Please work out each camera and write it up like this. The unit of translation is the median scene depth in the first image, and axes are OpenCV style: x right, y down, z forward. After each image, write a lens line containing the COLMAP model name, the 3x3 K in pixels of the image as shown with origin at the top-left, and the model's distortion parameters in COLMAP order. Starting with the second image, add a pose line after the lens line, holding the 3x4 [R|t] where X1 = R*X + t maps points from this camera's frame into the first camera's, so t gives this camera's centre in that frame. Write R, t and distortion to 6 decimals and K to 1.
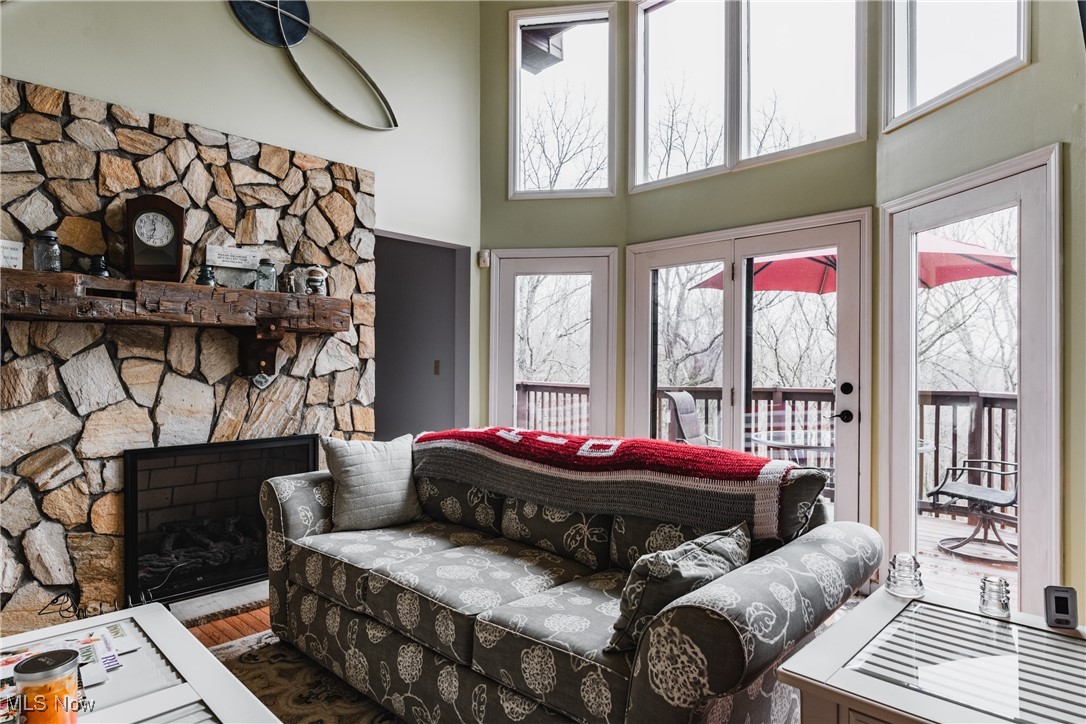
lens RADIAL K [[627.6, 0, 547.5], [0, 627.6, 369.3], [0, 0, 1]] dist [-0.001584, -0.001243]
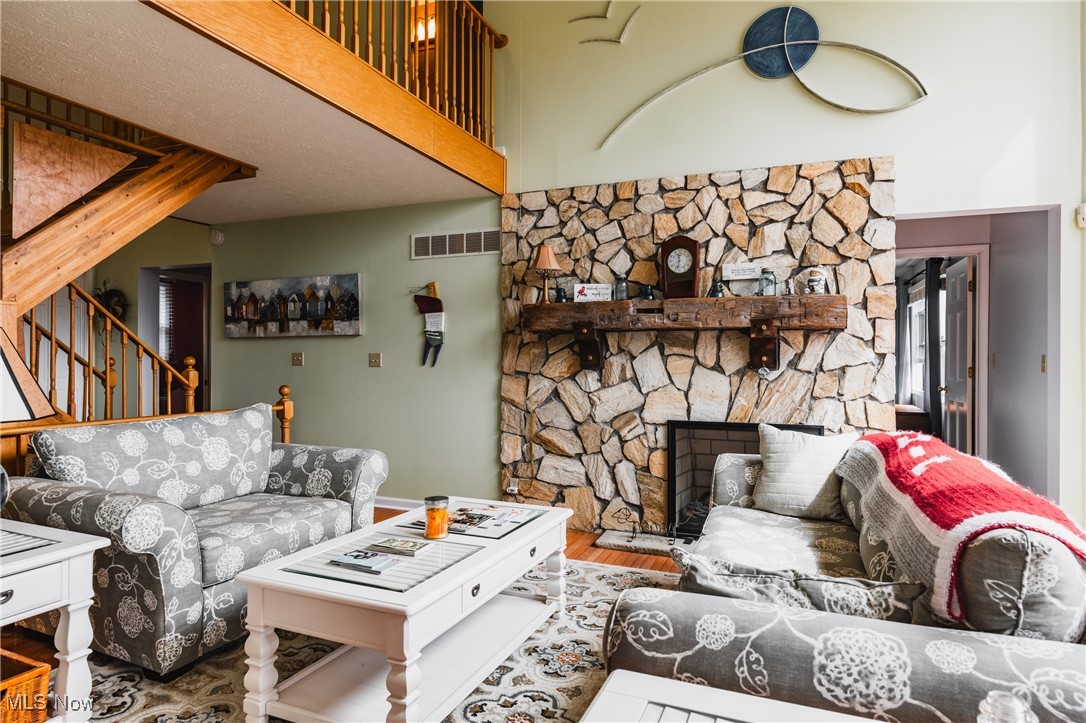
lens RADIAL K [[627.6, 0, 548.9], [0, 627.6, 356.3], [0, 0, 1]] dist [-0.001584, -0.001243]
pose [[0.367354, -0.003580, -0.930074, 0.505095], [-0.006946, 0.999954, -0.006592, -0.003073], [0.930055, 0.008882, 0.367313, 0.215969]]
